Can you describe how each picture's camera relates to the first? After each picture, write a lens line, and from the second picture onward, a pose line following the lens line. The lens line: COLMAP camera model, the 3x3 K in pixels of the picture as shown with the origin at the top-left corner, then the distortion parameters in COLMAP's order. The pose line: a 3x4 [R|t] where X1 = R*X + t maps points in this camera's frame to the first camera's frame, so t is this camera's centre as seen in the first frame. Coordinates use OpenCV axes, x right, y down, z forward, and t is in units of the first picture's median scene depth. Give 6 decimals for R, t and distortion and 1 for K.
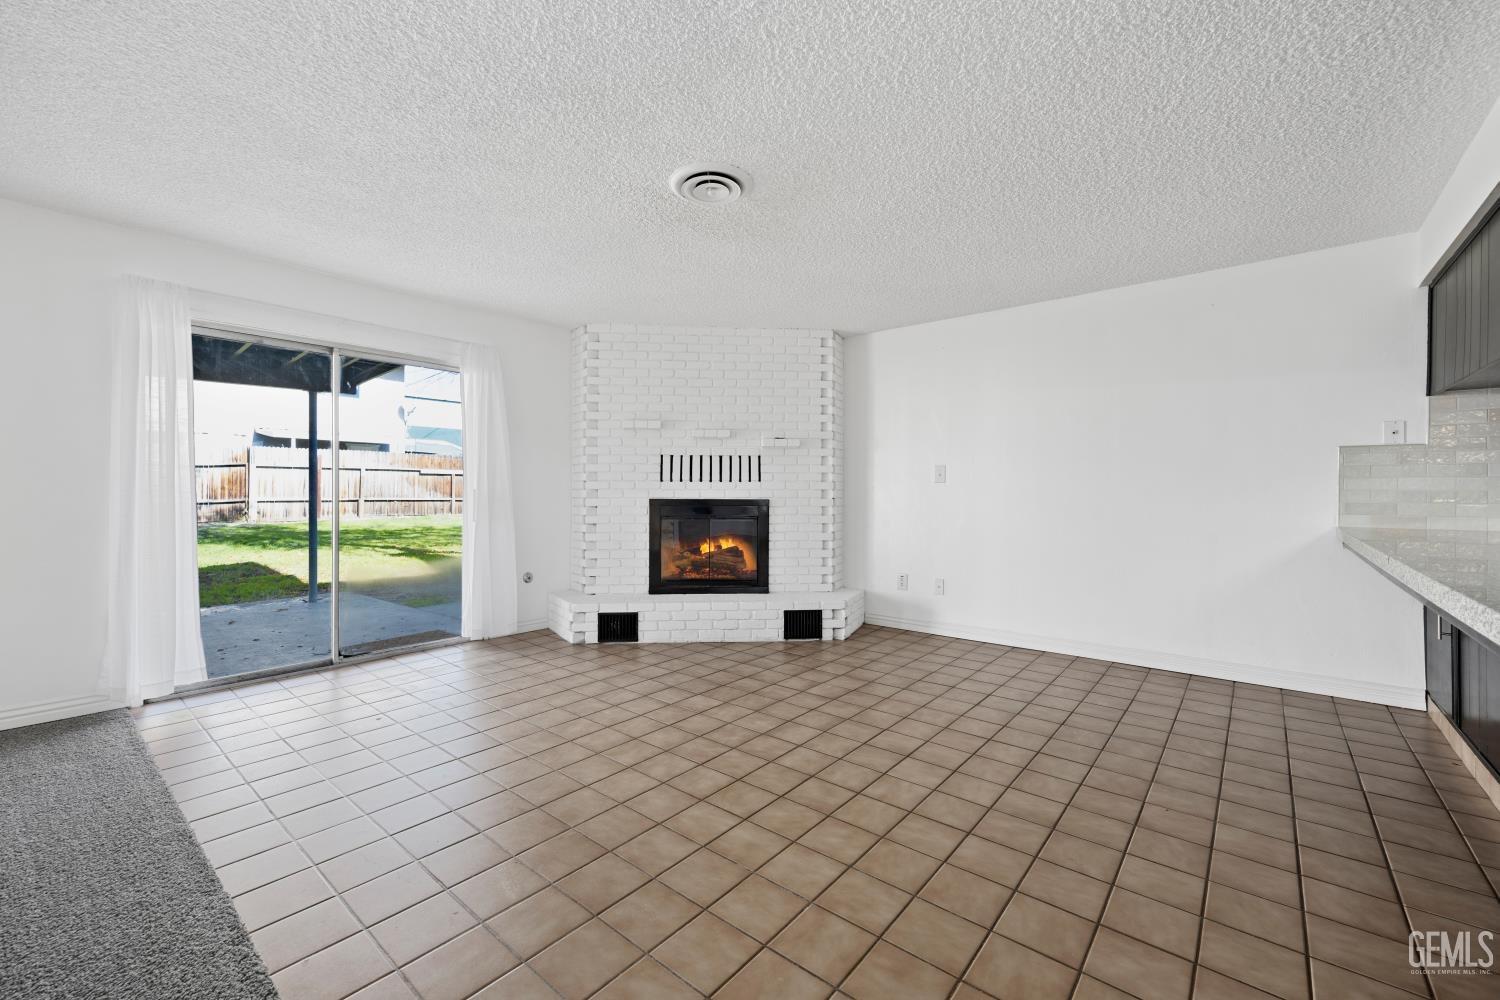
lens RADIAL K [[612.9, 0, 748.3], [0, 612.9, 498.4], [0, 0, 1]] dist [-0.001020, 0.000071]
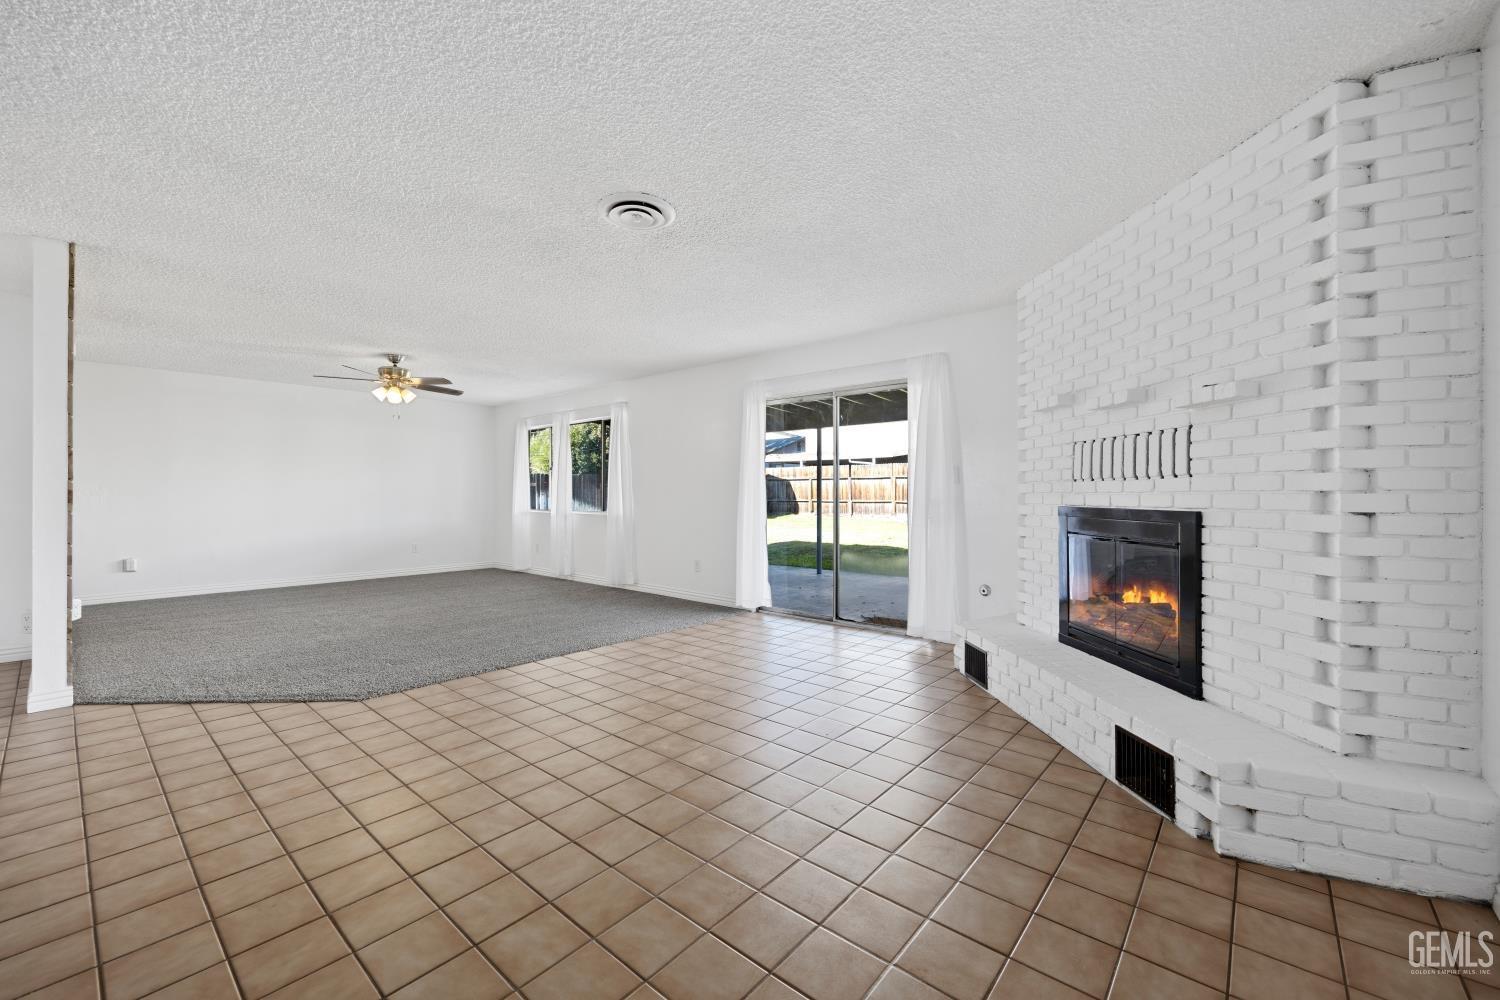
lens RADIAL K [[601.4, 0, 750.0], [0, 601.4, 497.5], [0, 0, 1]] dist [-0.001958, 0.000290]
pose [[-0.010854, 0.002202, -0.999939, 0.557919], [-0.011179, 0.999935, 0.002324, -0.007231], [0.999879, 0.011203, -0.010829, 0.677951]]
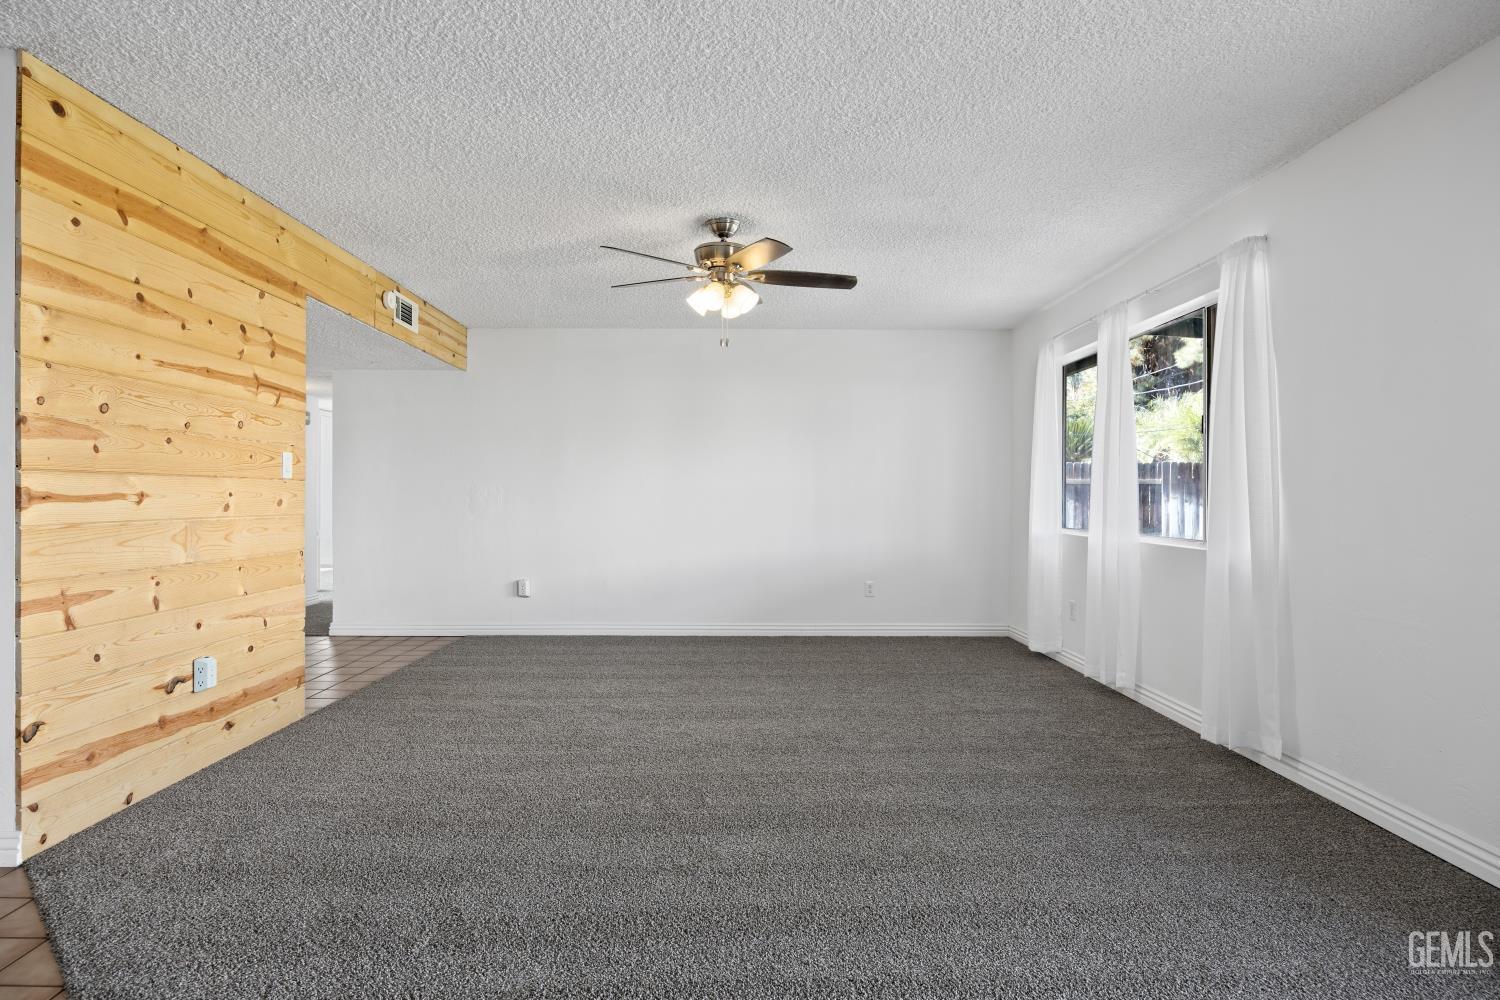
lens RADIAL K [[833.9, 0, 750.0], [0, 833.9, 500.0], [0, 0, 1]] dist [-0.004409, -0.002020]
pose [[-0.755495, -0.002785, -0.655148, -0.118805], [-0.011890, 0.999885, 0.009461, -0.006687], [0.655046, 0.014937, -0.755441, 0.609757]]
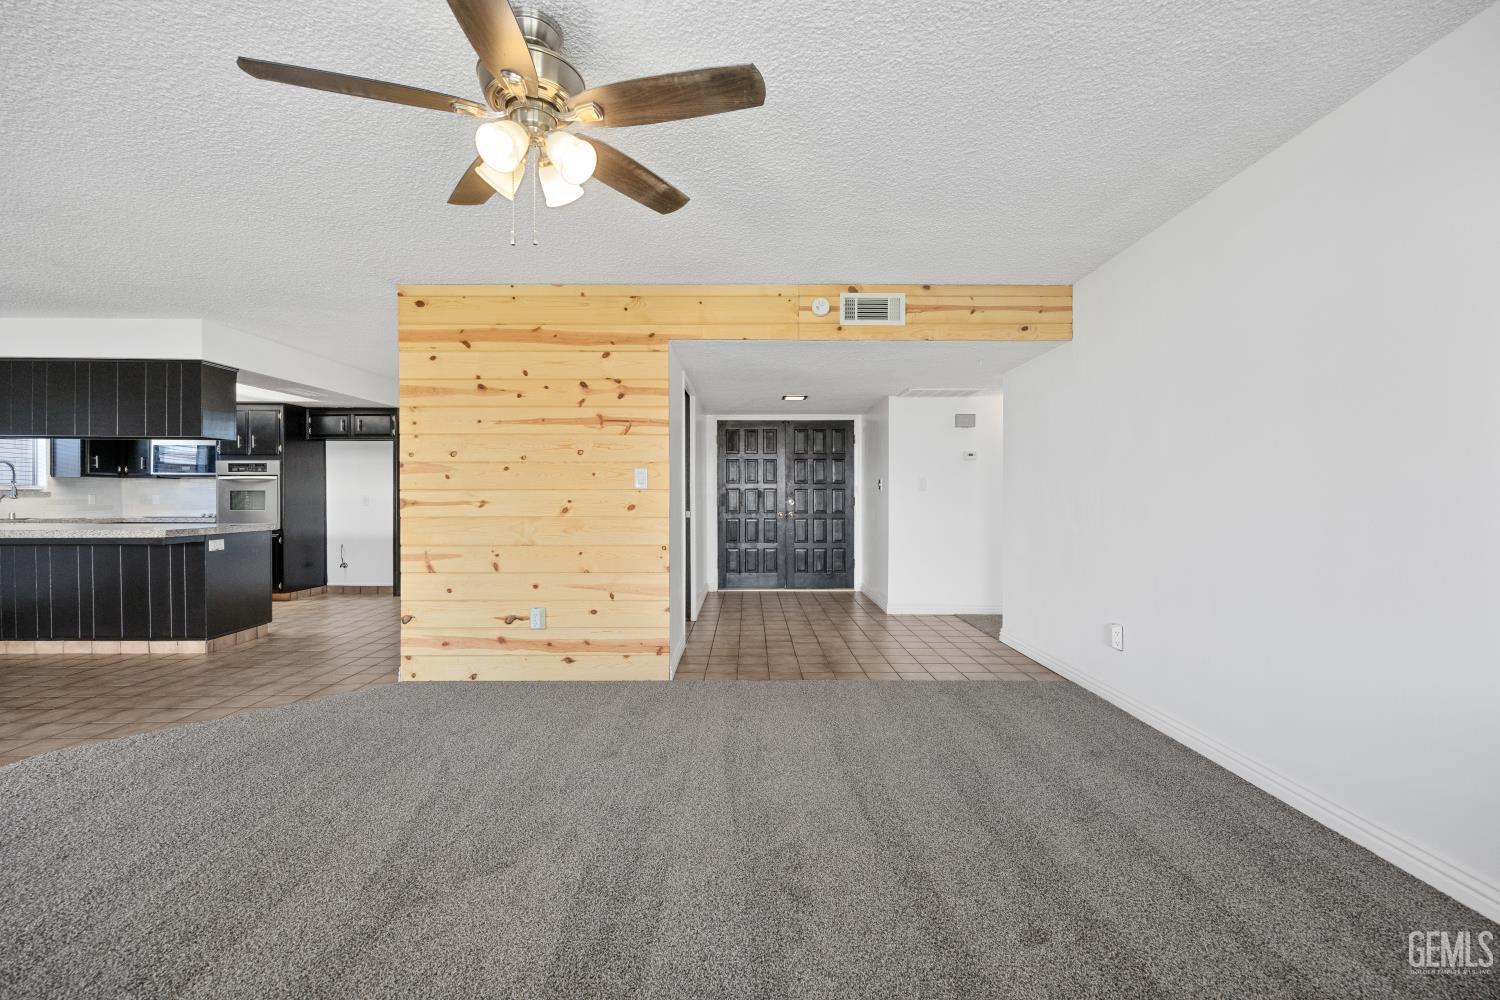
lens RADIAL K [[617.9, 0, 750.0], [0, 617.9, 500.0], [0, 0, 1]] dist [0.003500, 0.000336]
pose [[-0.645146, -0.005752, 0.764037, -1.028532], [0.006140, 0.999900, 0.012712, -0.009623], [-0.764034, 0.012892, -0.645047, 0.077398]]
